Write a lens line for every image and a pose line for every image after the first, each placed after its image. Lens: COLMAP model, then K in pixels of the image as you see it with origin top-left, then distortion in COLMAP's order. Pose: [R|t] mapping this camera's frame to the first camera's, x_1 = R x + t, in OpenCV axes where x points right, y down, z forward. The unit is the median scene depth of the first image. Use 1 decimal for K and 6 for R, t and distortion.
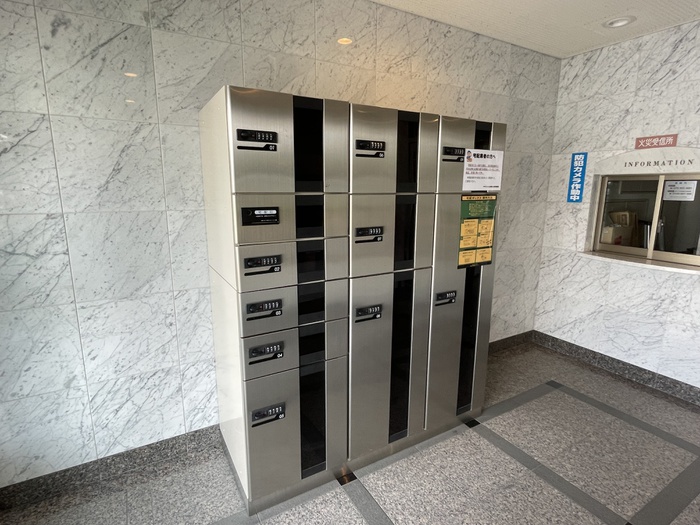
lens RADIAL K [[376.7, 0, 350.3], [0, 376.7, 262.0], [0, 0, 1]] dist [-0.003714, -0.001212]
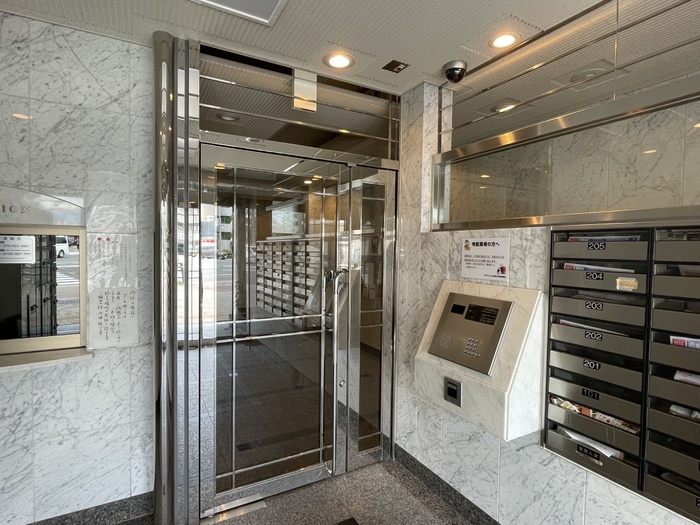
lens RADIAL K [[376.7, 0, 350.2], [0, 376.7, 260.1], [0, 0, 1]] dist [-0.003714, -0.001212]
pose [[0.020164, -0.035061, 0.999182, 0.199911], [0.178786, 0.983403, 0.030899, -0.081140], [-0.983681, 0.178017, 0.026098, 0.375549]]
